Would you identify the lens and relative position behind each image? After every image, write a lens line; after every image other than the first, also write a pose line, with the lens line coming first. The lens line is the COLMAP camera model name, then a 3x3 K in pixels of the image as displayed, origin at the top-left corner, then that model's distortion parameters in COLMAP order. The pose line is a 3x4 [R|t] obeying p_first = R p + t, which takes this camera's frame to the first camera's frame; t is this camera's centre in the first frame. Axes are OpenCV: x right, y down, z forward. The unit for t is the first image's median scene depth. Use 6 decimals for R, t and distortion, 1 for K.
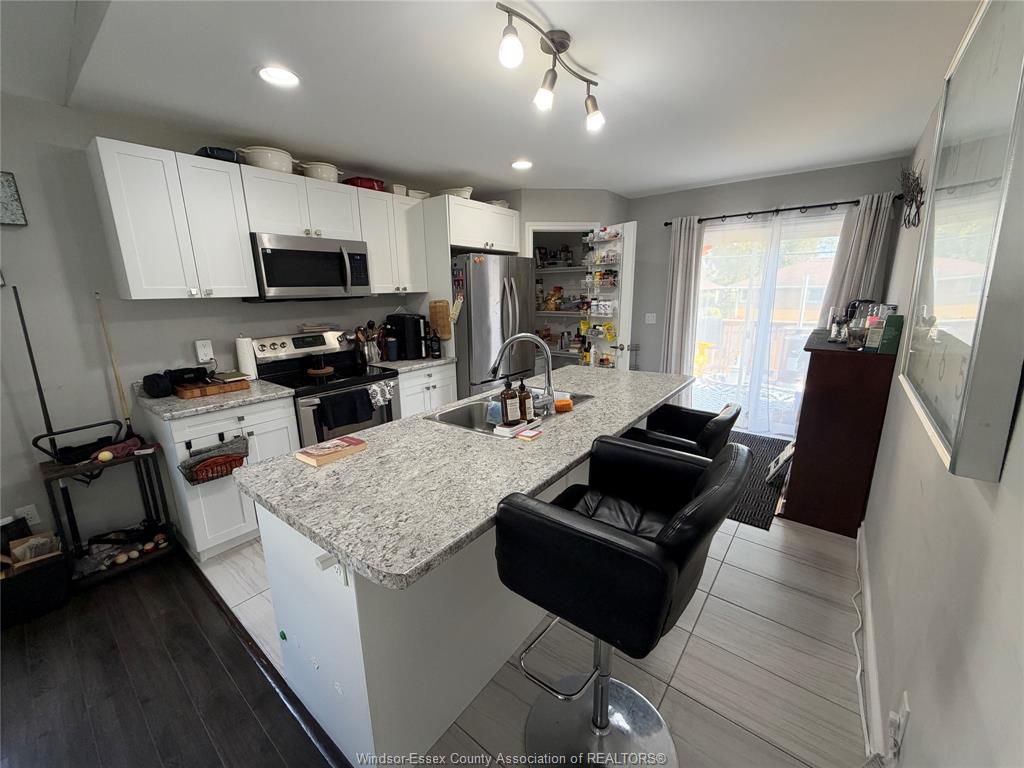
lens RADIAL K [[408.2, 0, 514.7], [0, 408.2, 382.8], [0, 0, 1]] dist [-0.002342, 0.000945]
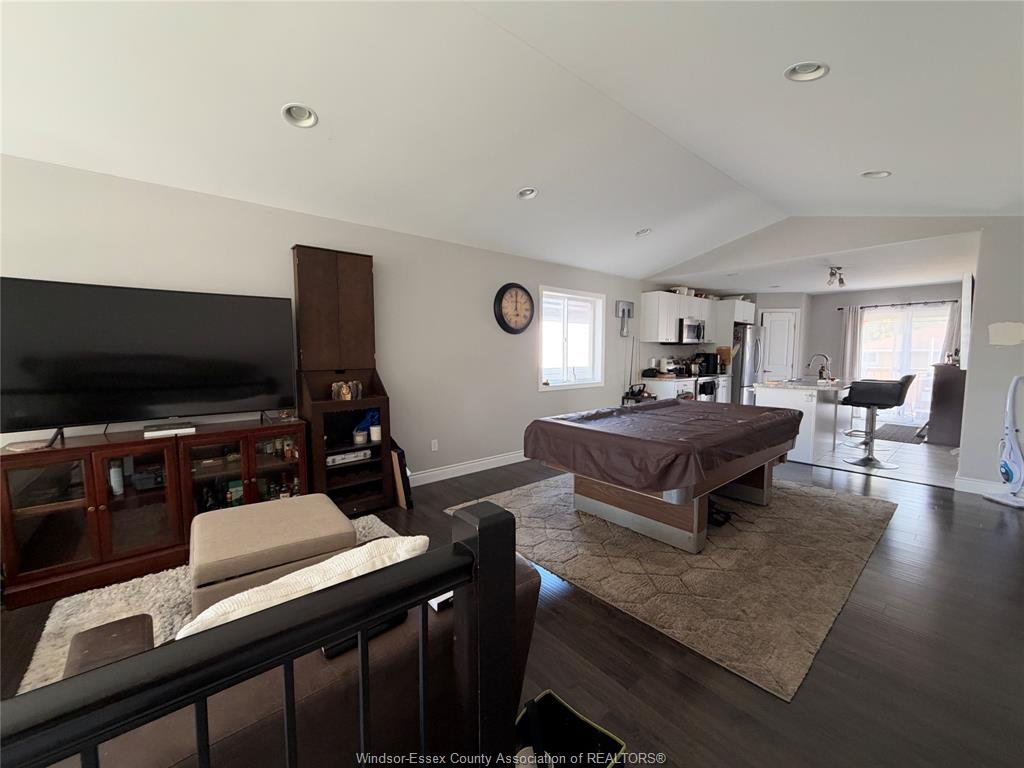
lens RADIAL K [[408.2, 0, 510.2], [0, 408.2, 382.9], [0, 0, 1]] dist [-0.002342, 0.000945]
pose [[0.979915, 0.029496, -0.197224, -0.925133], [-0.058097, 0.988325, -0.140849, 0.374535], [0.190767, 0.149478, 0.970188, -1.331713]]
